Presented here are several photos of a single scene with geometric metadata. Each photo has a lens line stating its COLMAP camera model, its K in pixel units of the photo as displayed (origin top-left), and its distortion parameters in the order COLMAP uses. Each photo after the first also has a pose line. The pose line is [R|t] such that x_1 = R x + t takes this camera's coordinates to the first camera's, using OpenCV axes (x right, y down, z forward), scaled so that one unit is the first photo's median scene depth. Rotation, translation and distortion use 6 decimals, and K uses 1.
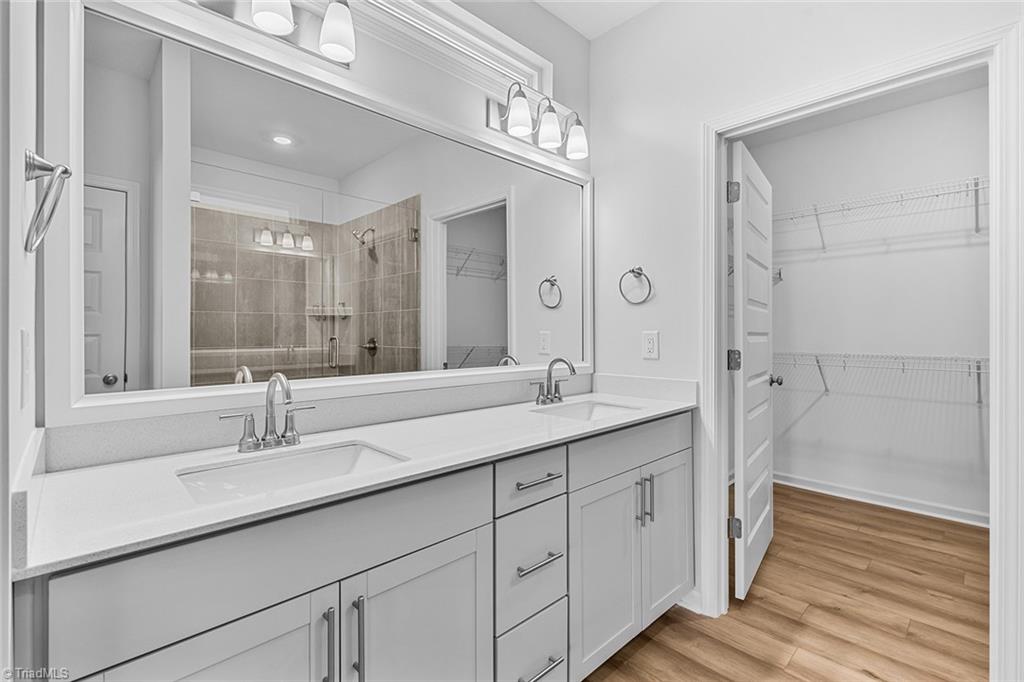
lens RADIAL K [[464.5, 0, 509.1], [0, 464.5, 333.9], [0, 0, 1]] dist [-0.001910, 0.000020]
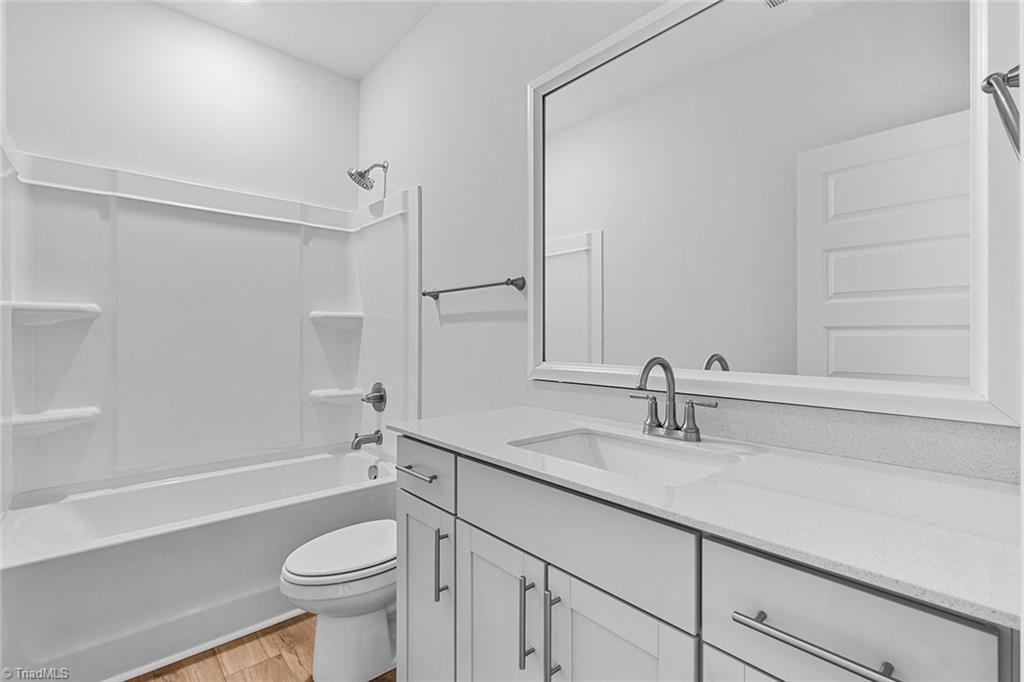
lens RADIAL K [[464.5, 0, 509.1], [0, 464.5, 333.9], [0, 0, 1]] dist [-0.001910, 0.000020]
pose [[-0.037504, 0.001251, -0.999296, 0.550286], [0.003529, 0.999993, 0.001119, 0.025843], [0.999290, -0.003485, -0.037508, 0.790264]]
